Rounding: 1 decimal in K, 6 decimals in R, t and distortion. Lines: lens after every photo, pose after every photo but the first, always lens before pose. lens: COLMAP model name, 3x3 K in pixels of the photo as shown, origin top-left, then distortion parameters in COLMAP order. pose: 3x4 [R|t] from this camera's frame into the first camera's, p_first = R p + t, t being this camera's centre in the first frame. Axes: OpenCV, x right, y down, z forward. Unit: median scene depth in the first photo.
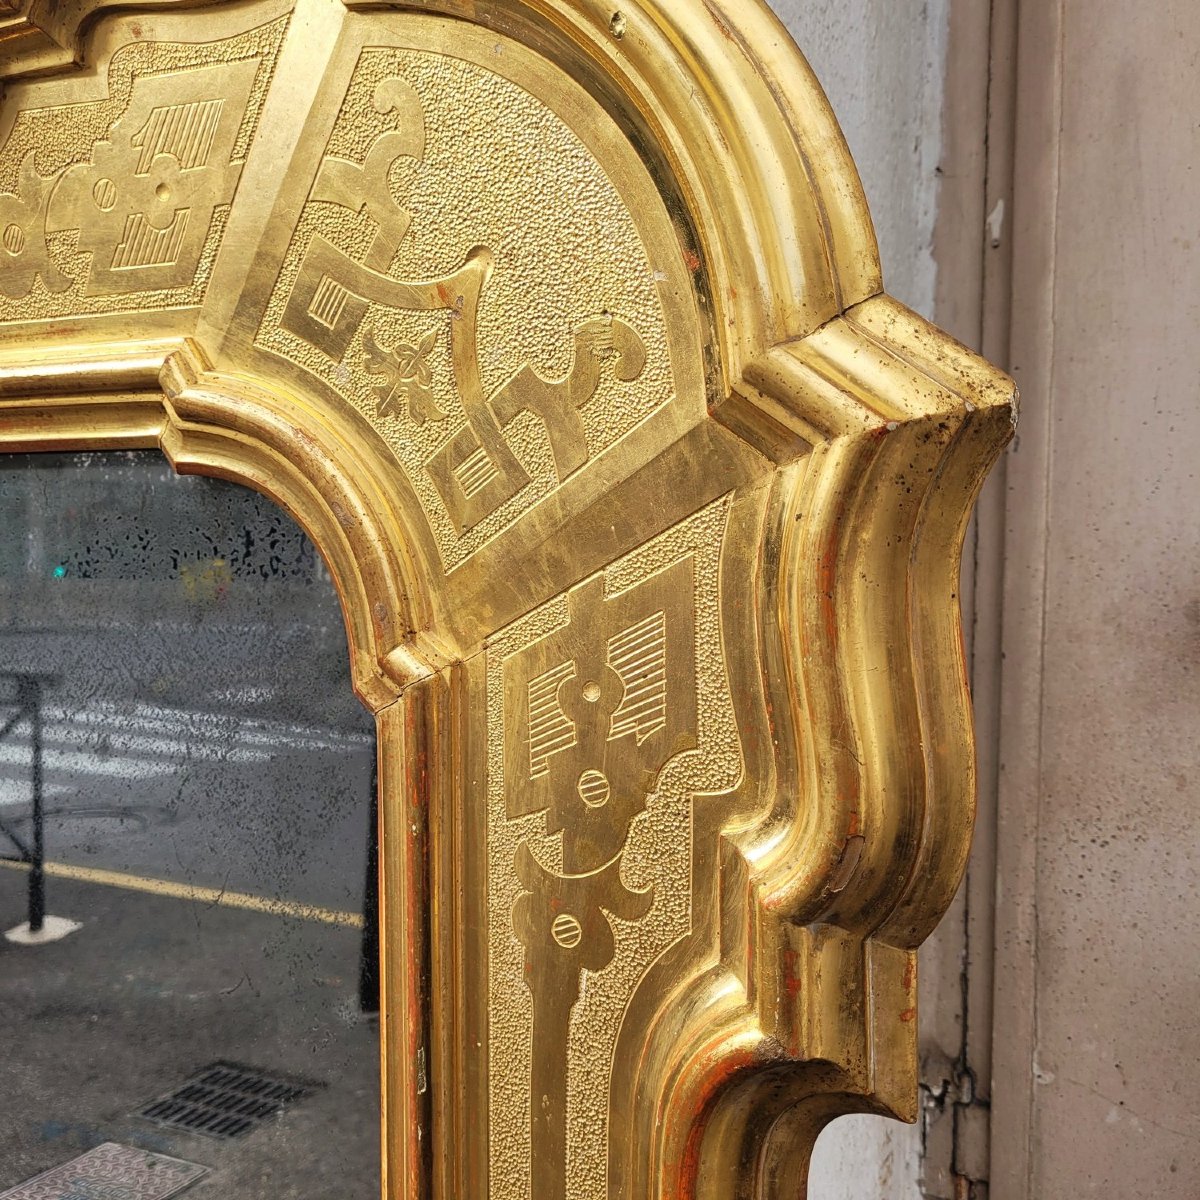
lens RADIAL K [[1245.8, 0, 599.8], [0, 1245.8, 600.1], [0, 0, 1]] dist [0.013660, 0.000000]
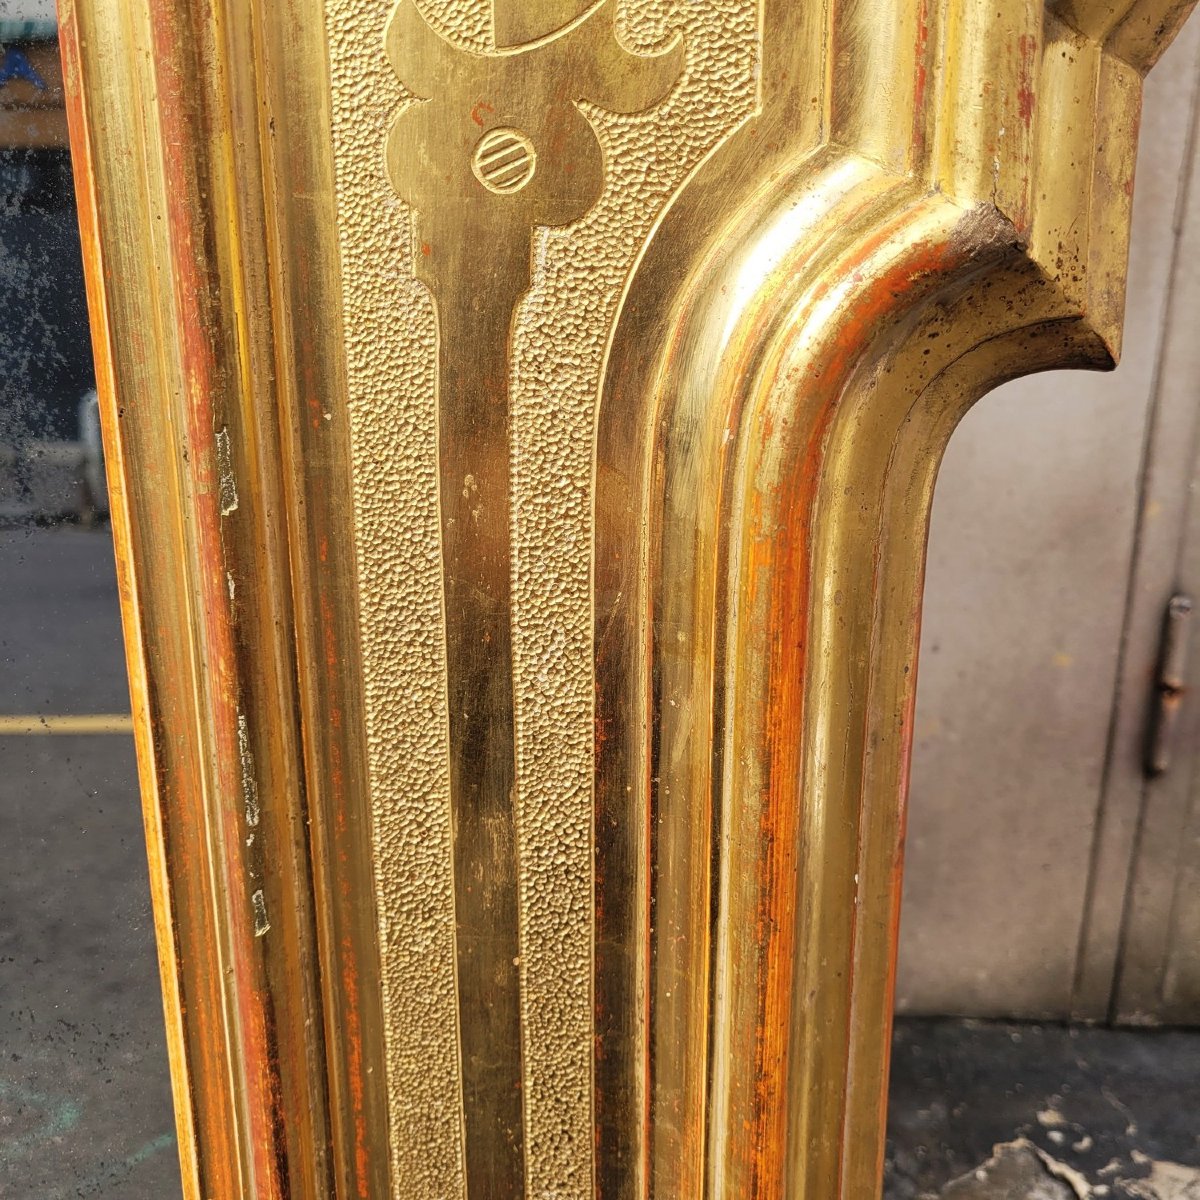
lens RADIAL K [[1245.8, 0, 599.6], [0, 1245.8, 600.5], [0, 0, 1]] dist [0.013660, 0.000000]
pose [[0.893569, -0.121757, 0.432099, -0.253825], [0.038613, 0.979796, 0.196236, 0.350073], [-0.447262, -0.158666, 0.880217, 0.460476]]
